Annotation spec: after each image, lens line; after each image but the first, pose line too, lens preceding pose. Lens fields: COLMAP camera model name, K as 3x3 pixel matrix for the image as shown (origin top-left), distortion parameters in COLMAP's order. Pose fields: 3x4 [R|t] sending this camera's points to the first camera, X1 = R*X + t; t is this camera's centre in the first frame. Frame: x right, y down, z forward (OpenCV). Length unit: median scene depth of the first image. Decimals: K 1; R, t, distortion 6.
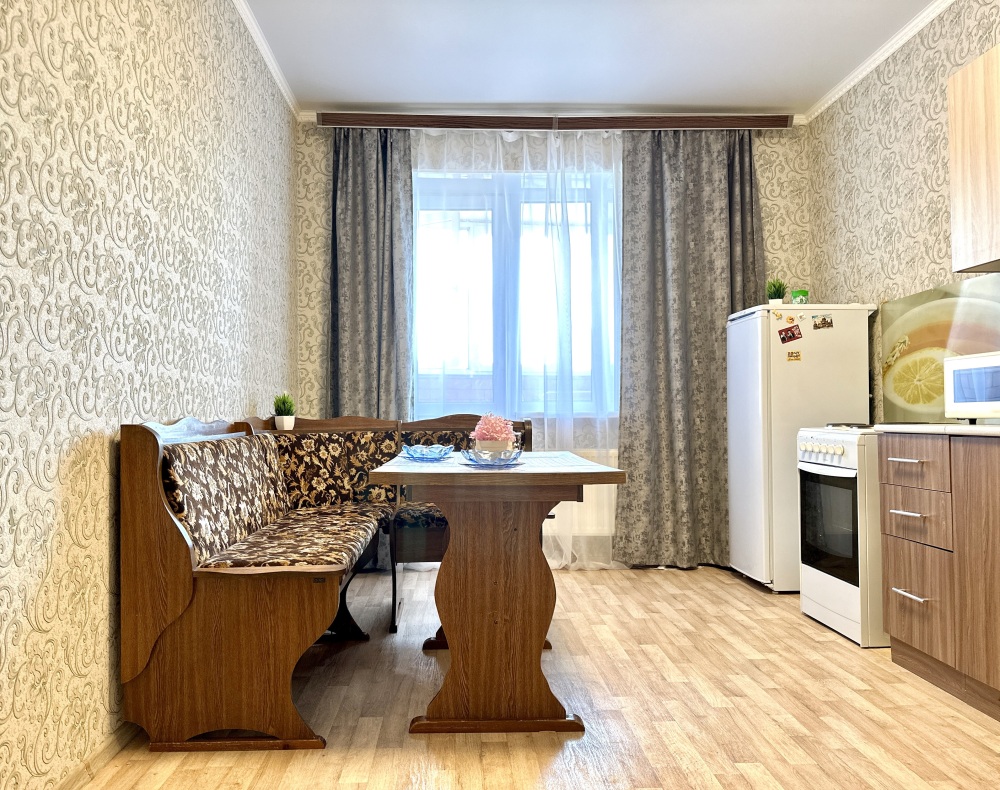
lens RADIAL K [[742.9, 0, 467.9], [0, 742.9, 399.7], [0, 0, 1]] dist [0.047280, -0.047638]
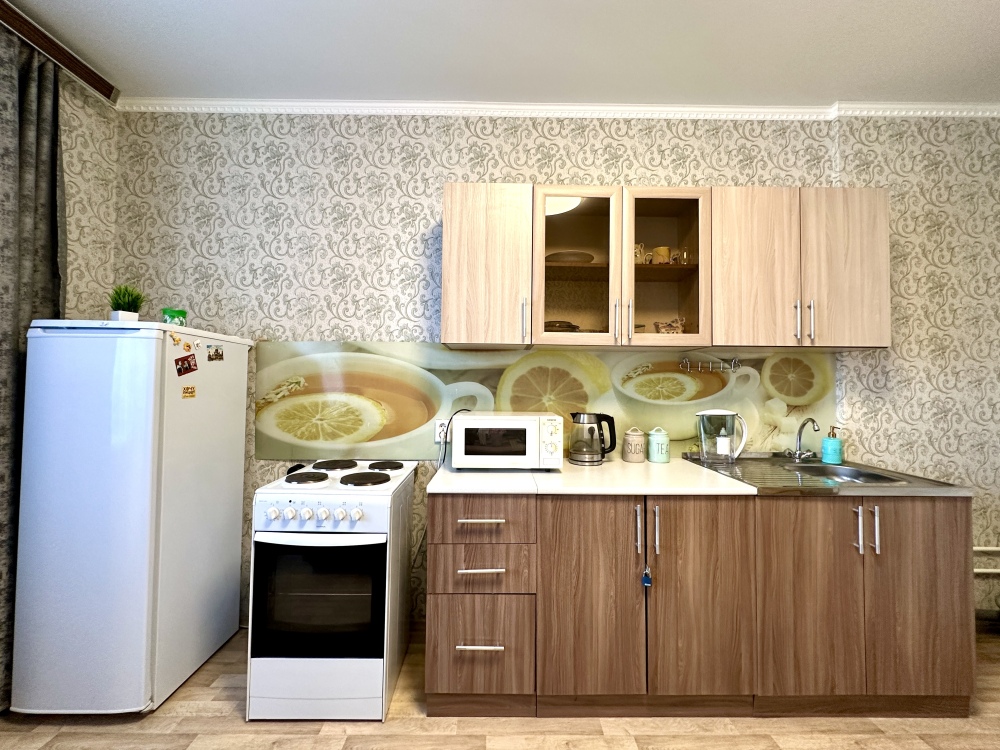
lens RADIAL K [[401.5, 0, 503.5], [0, 401.5, 374.5], [0, 0, 1]] dist [-0.000245, 0.000186]
pose [[0.005145, 0.037168, 0.999296, 0.001679], [-0.032449, 0.998789, -0.036982, -0.077088], [-0.999460, -0.032236, 0.006345, 0.699244]]
